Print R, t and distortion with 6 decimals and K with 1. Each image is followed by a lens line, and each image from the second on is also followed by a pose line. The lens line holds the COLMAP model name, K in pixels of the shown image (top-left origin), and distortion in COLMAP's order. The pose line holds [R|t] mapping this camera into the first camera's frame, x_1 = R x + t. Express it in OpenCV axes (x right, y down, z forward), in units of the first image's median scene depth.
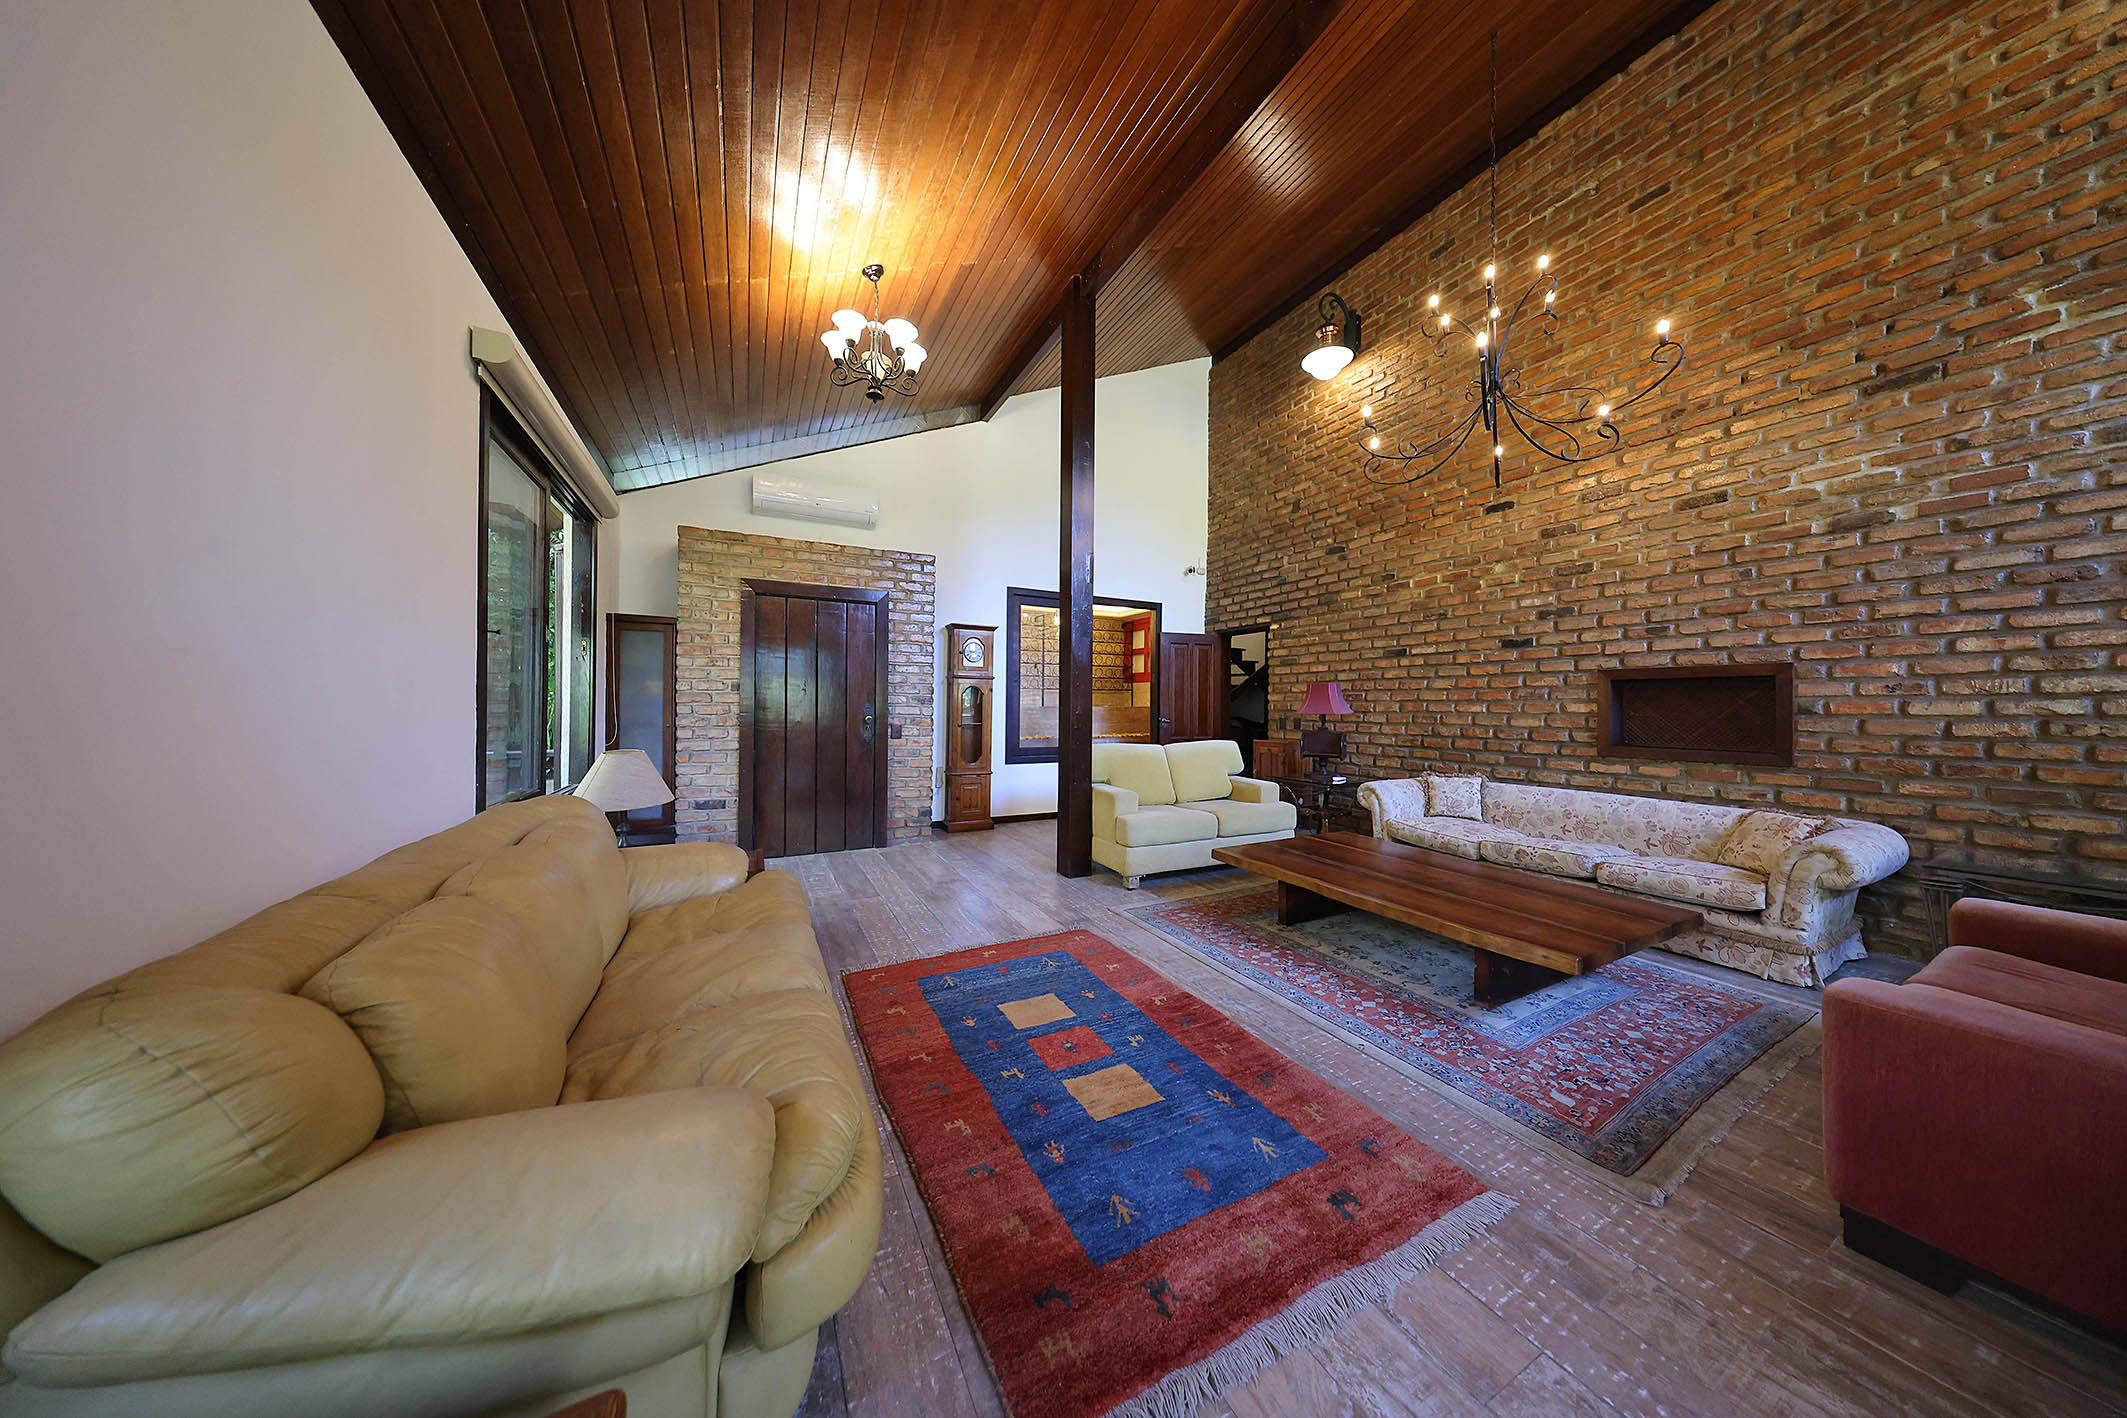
lens RADIAL K [[611.1, 0, 1077.3], [0, 611.1, 705.2], [0, 0, 1]] dist [-0.000019, 0.000015]
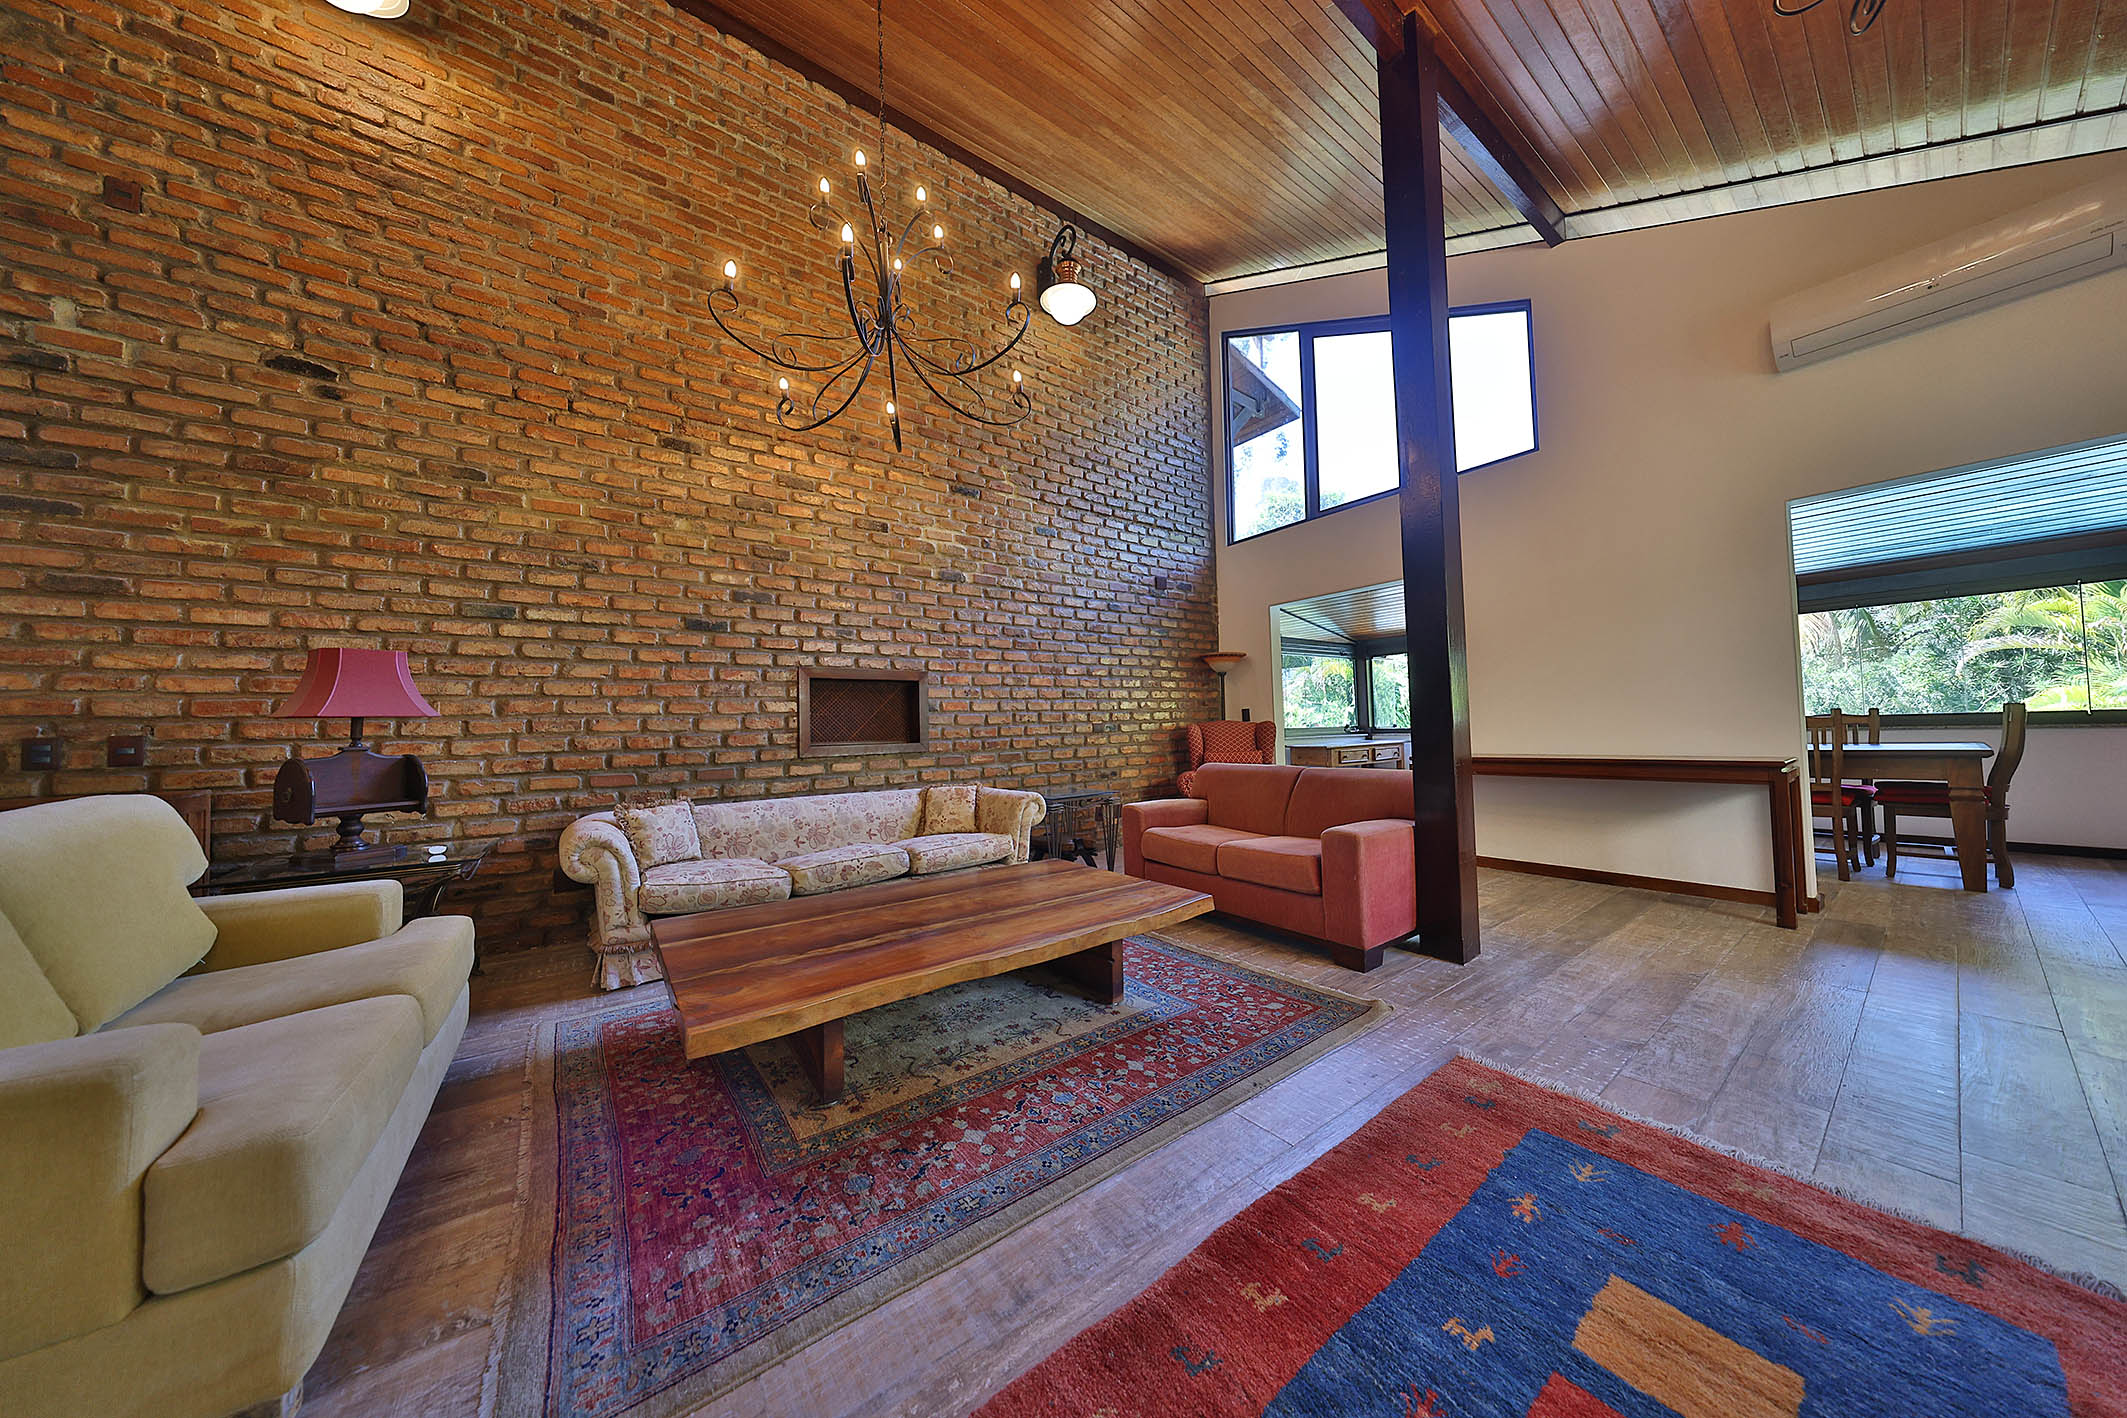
lens RADIAL K [[648.5, 0, 1068.2], [0, 648.5, 705.9], [0, 0, 1]] dist [-0.000715, 0.000243]
pose [[-0.137648, 0.032253, 0.989956, -0.180266], [0.021589, 0.999330, -0.029556, 0.038524], [-0.990246, 0.017304, -0.138252, 0.672196]]
